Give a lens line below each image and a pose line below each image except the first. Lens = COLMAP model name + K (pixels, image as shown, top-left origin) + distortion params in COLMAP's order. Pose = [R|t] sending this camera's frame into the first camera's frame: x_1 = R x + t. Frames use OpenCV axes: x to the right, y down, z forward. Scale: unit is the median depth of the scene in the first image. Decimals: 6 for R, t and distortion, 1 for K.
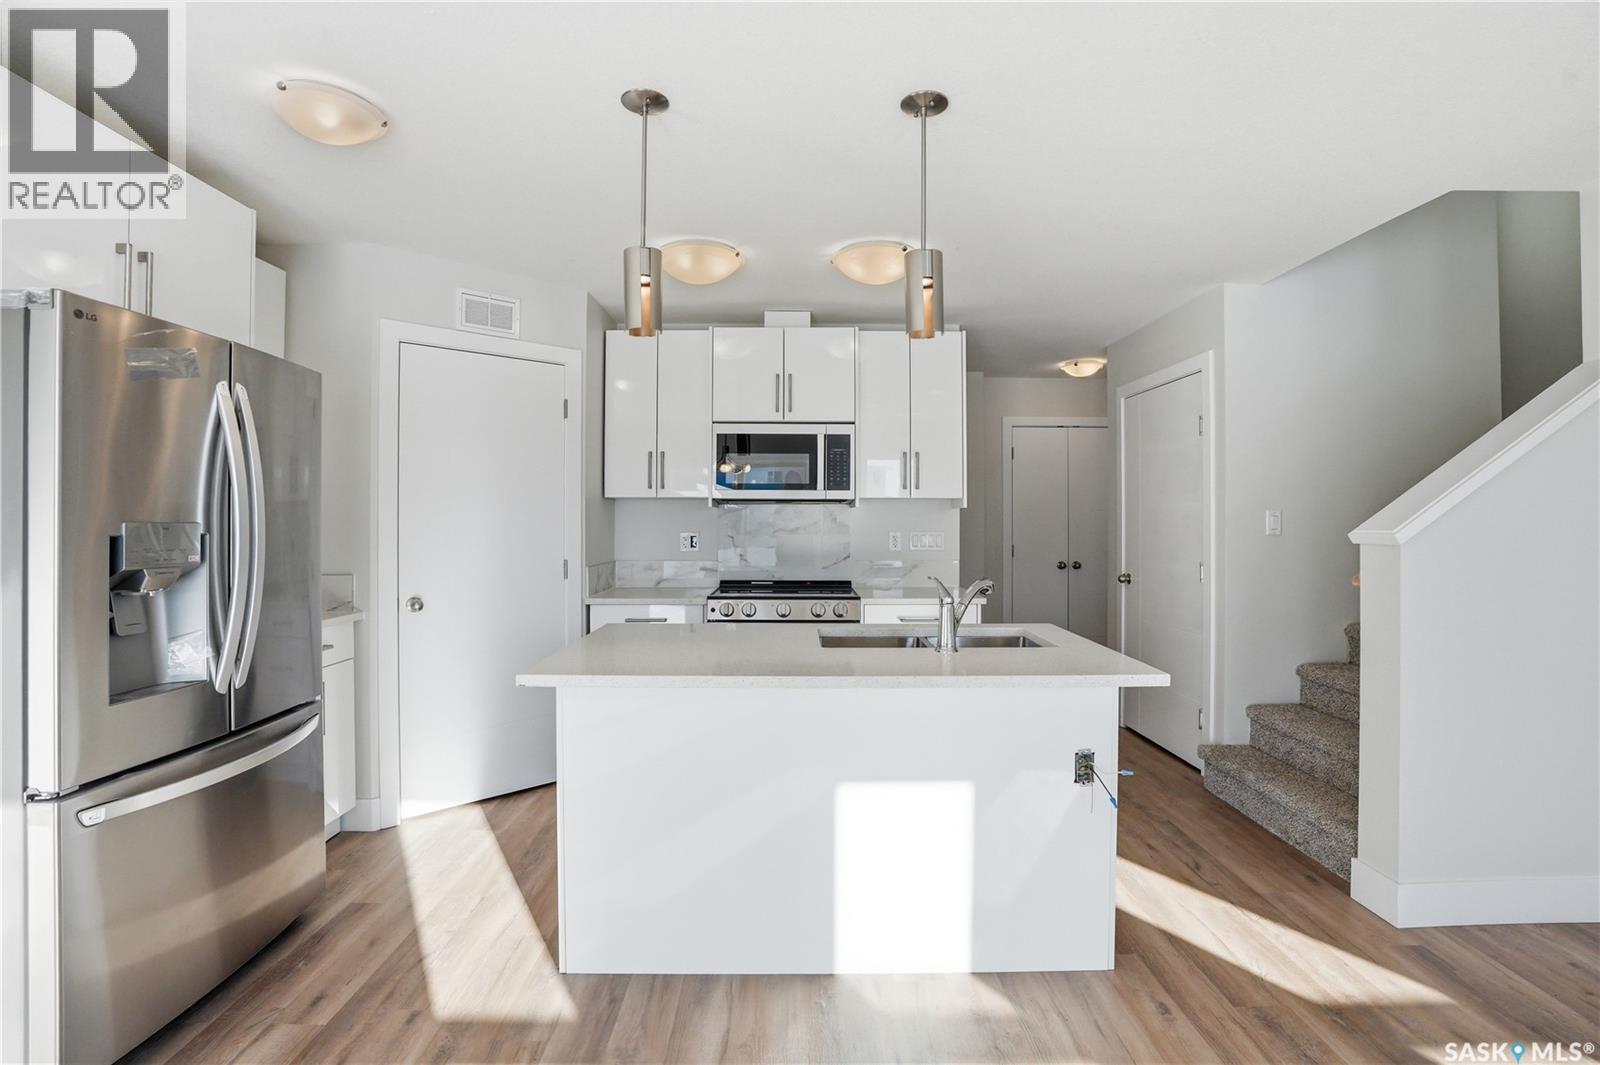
lens RADIAL K [[756.2, 0, 801.5], [0, 756.2, 513.5], [0, 0, 1]] dist [-0.071251, 0.028501]
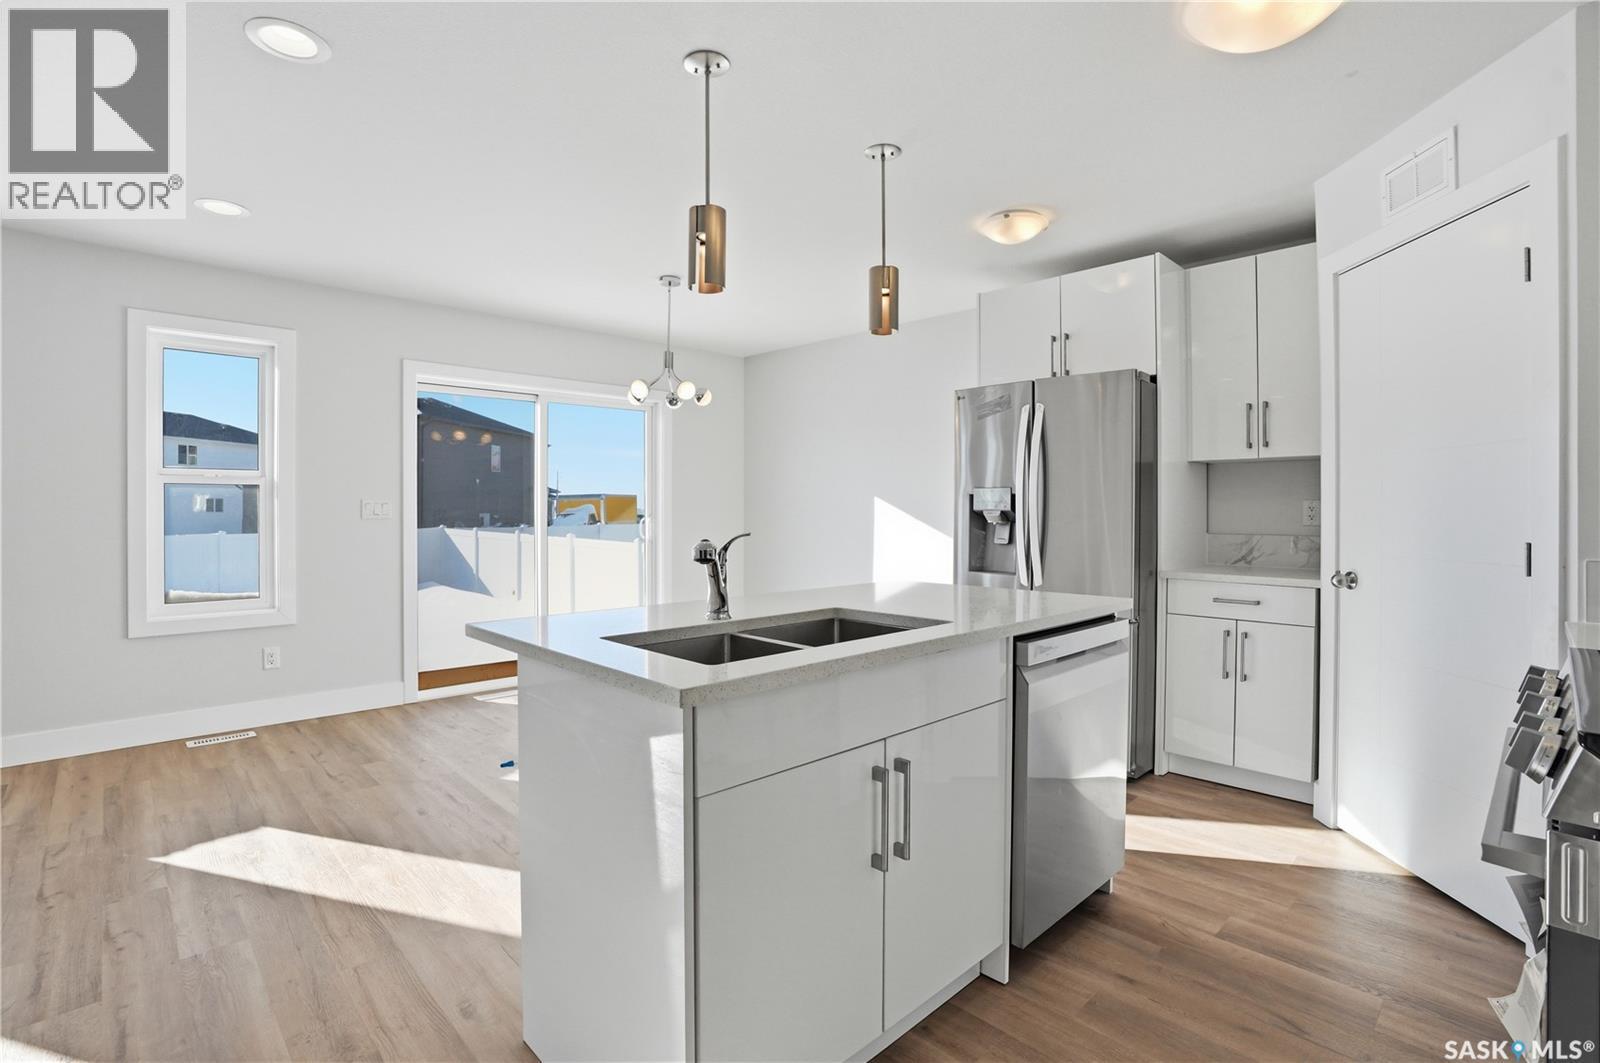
lens RADIAL K [[751.4, 0, 806.3], [0, 751.4, 510.4], [0, 0, 1]] dist [-0.064745, 0.022841]
pose [[-0.723461, -0.002229, -0.690362, 0.395515], [0.003335, 0.999972, -0.006724, 0.037863], [0.690358, -0.007167, -0.723433, 0.939813]]
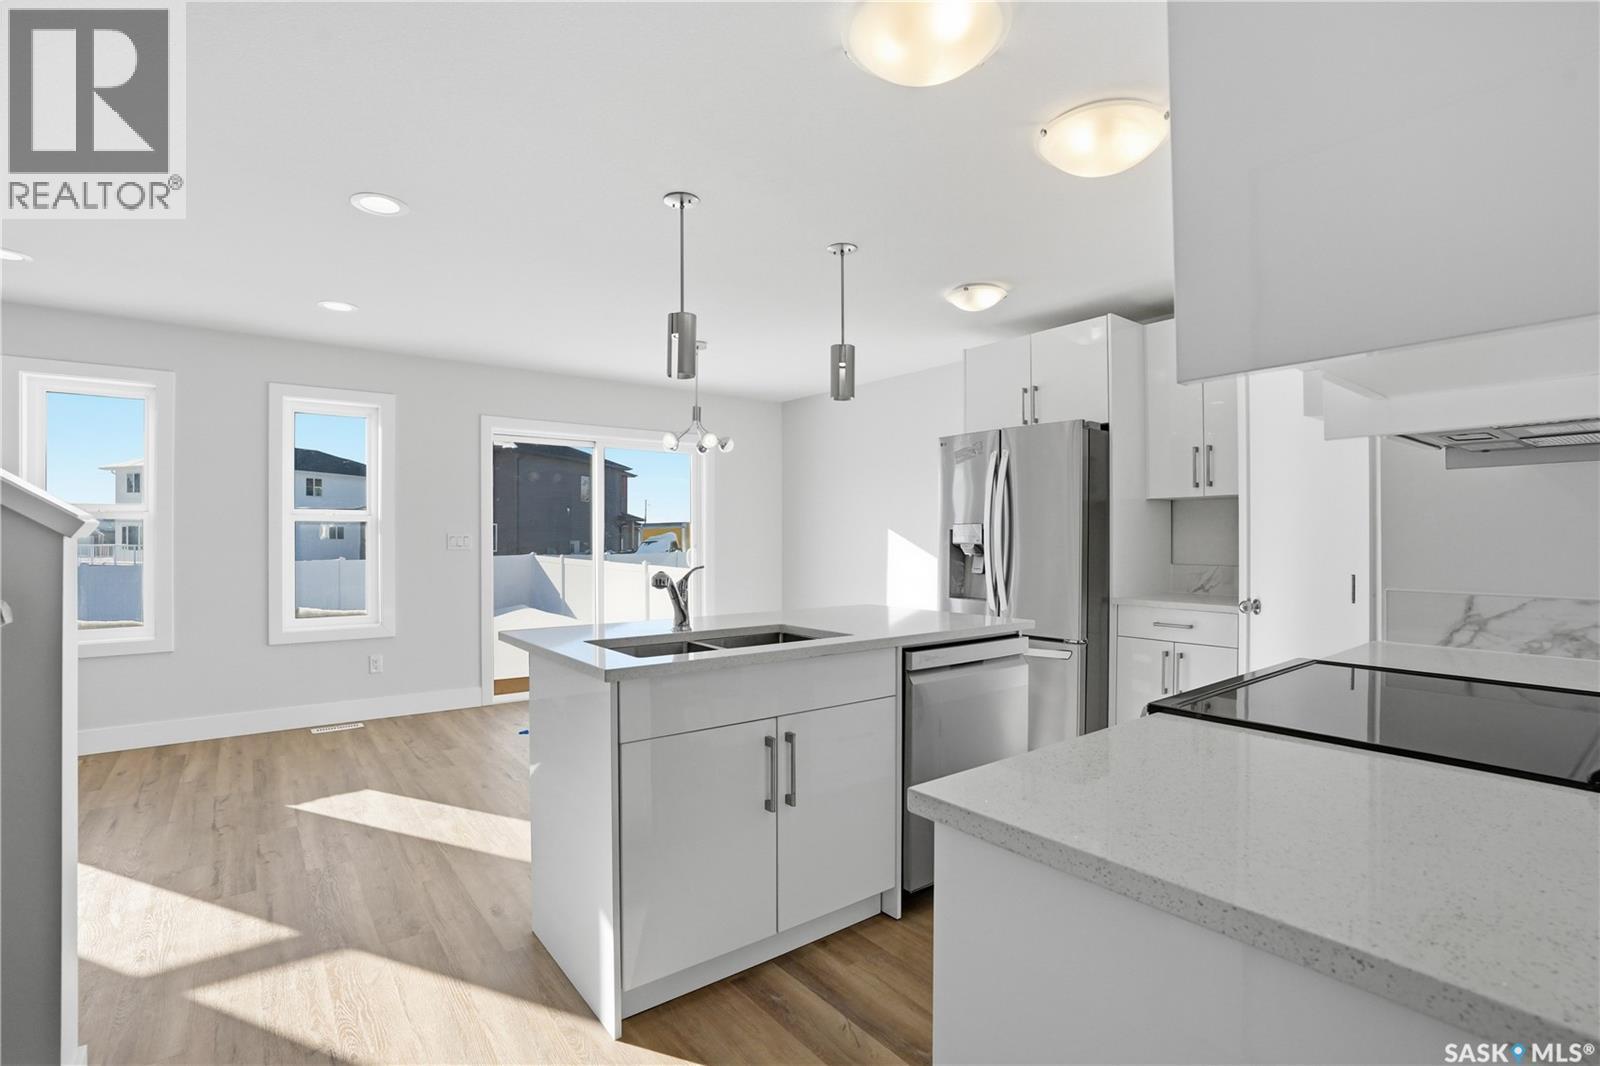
lens RADIAL K [[749.3, 0, 807.7], [0, 749.3, 531.2], [0, 0, 1]] dist [-0.078133, 0.035778]
pose [[-0.795443, -0.005227, -0.606006, 0.403340], [0.004310, 0.999889, -0.014282, 0.029485], [0.606013, -0.013972, -0.795332, 1.121036]]
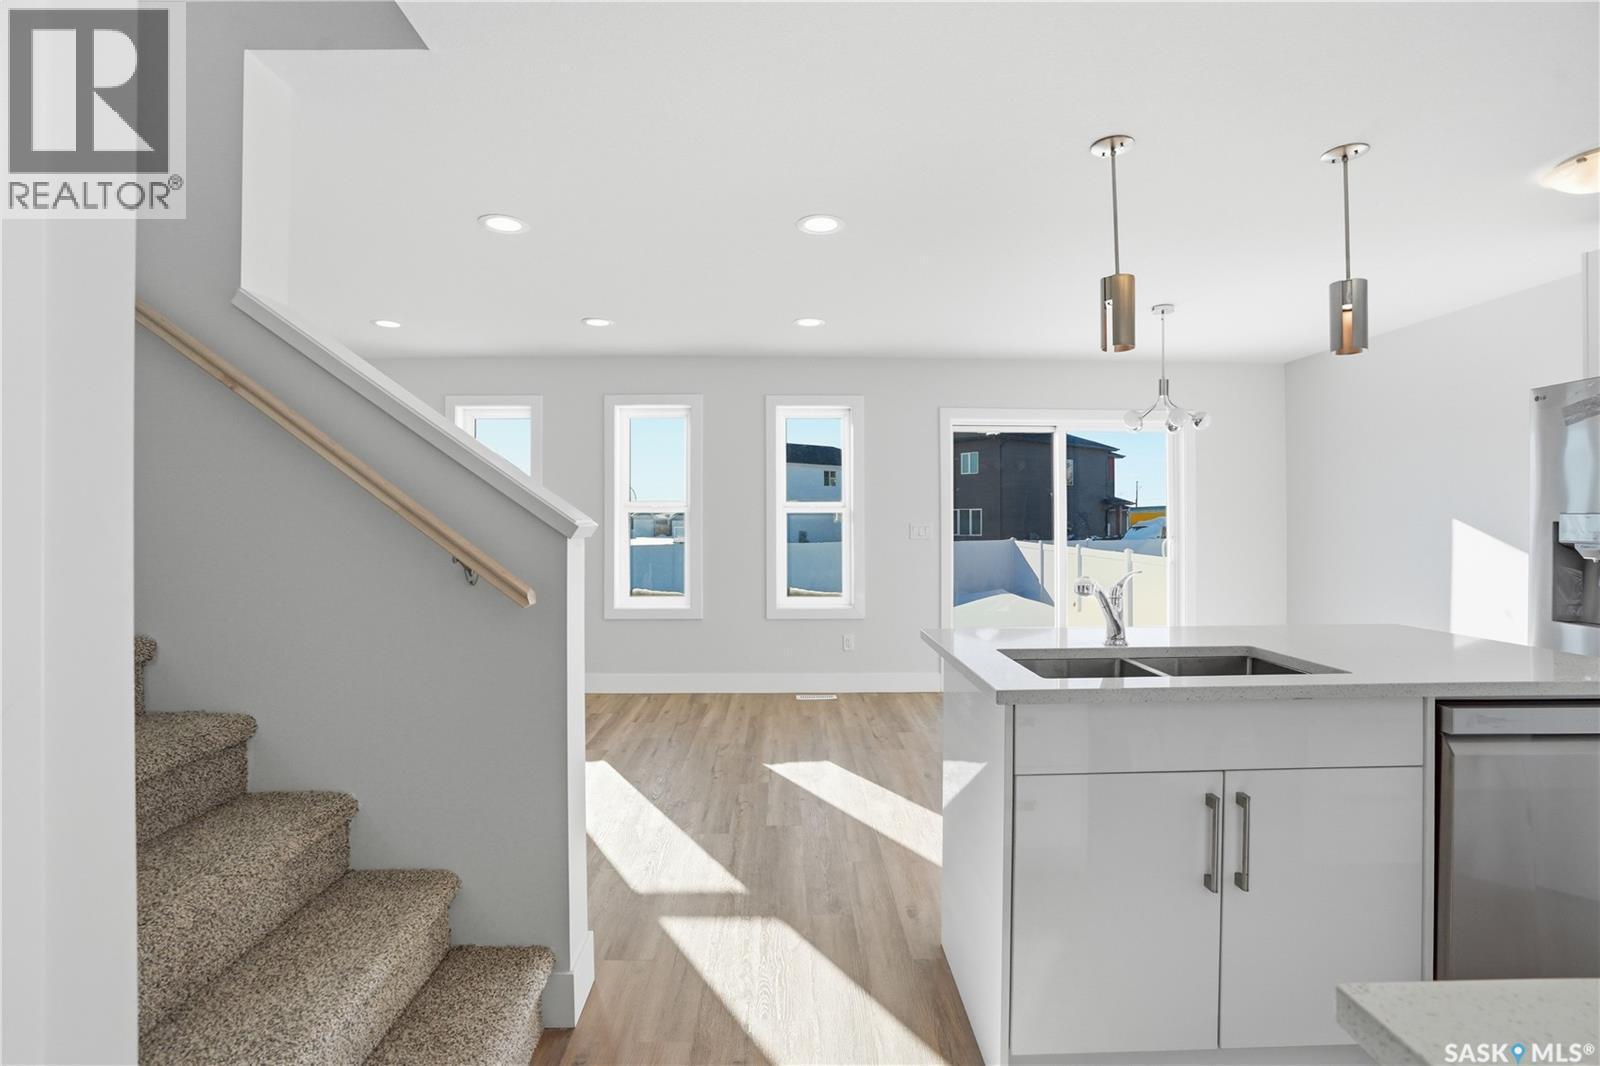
lens RADIAL K [[756.2, 0, 801.5], [0, 756.2, 514.0], [0, 0, 1]] dist [-0.071251, 0.028501]
pose [[-0.999916, -0.001852, -0.012848, 0.340593], [-0.001639, 0.999862, -0.016554, 0.018187], [0.012877, -0.016531, -0.999780, 1.093768]]
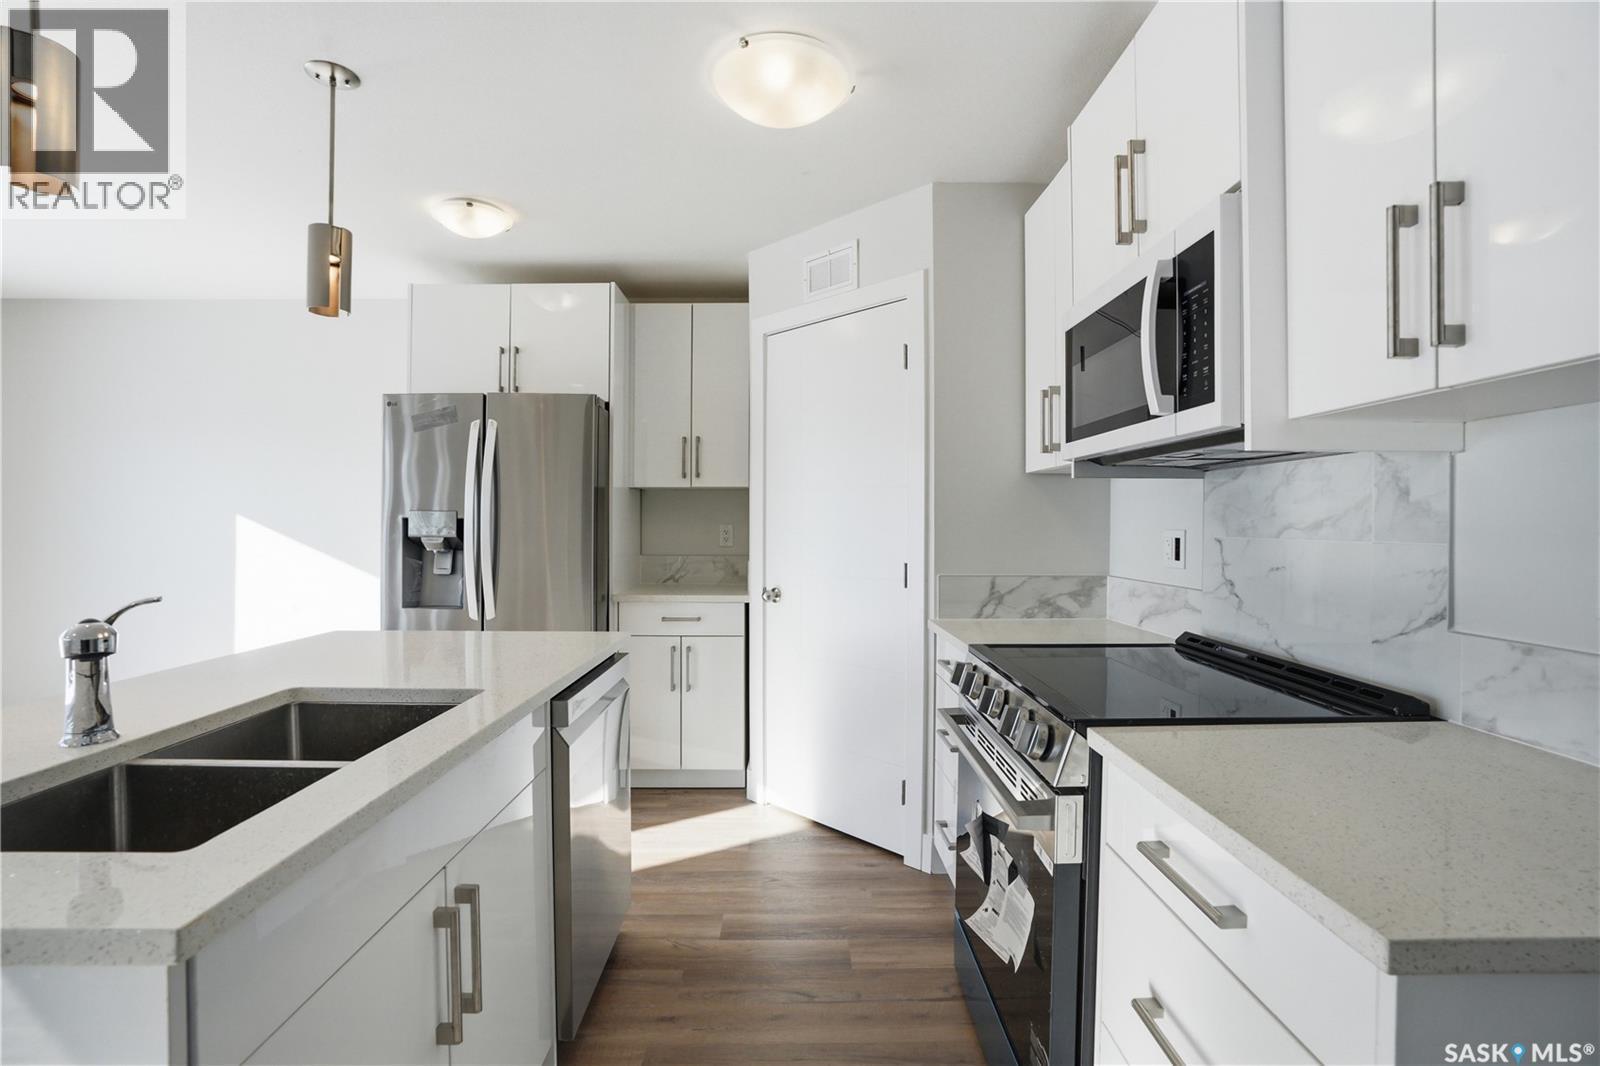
lens RADIAL K [[739.6, 0, 804.9], [0, 739.6, 530.2], [0, 0, 1]] dist [-0.068257, 0.026820]
pose [[0.006517, 0.009440, -0.999934, 0.379382], [0.005954, 0.999937, 0.009479, 0.020840], [0.999961, -0.006015, 0.006460, 0.828418]]
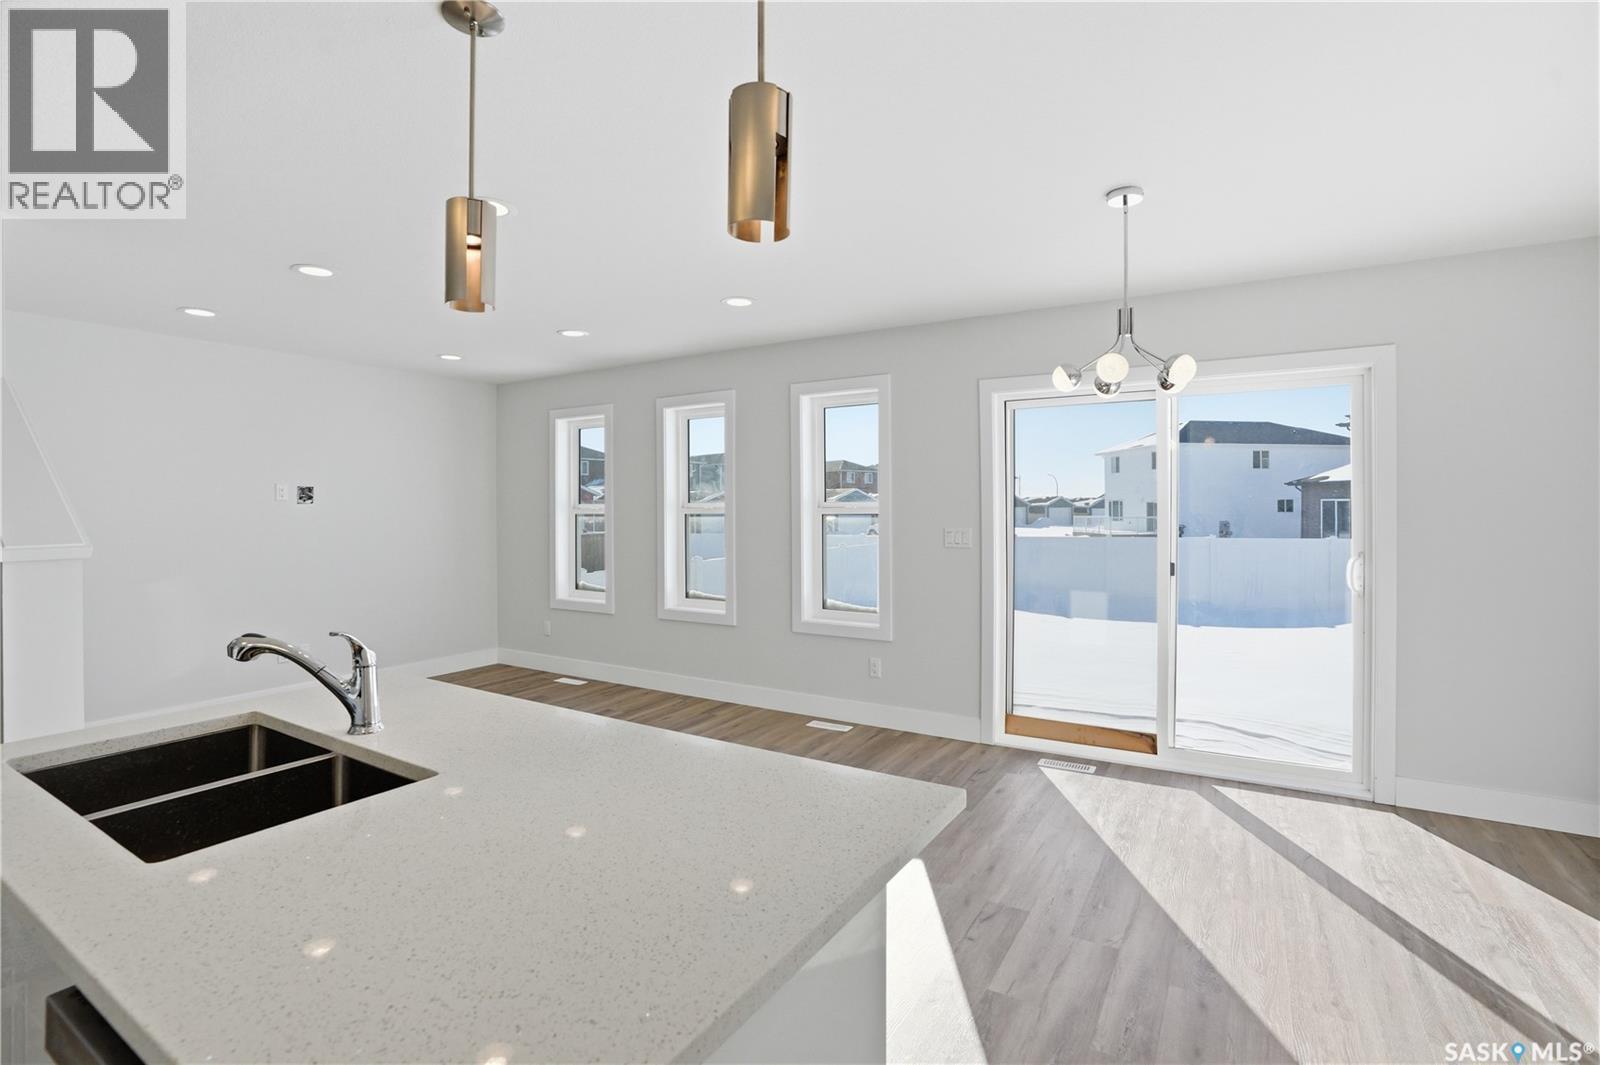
lens RADIAL K [[756.2, 0, 801.5], [0, 756.2, 513.5], [0, 0, 1]] dist [-0.071251, 0.028501]
pose [[-0.849773, -0.002812, 0.527141, -0.282946], [-0.002992, 0.999995, 0.000511, -0.008793], [-0.527140, -0.001143, -0.849778, 0.766607]]
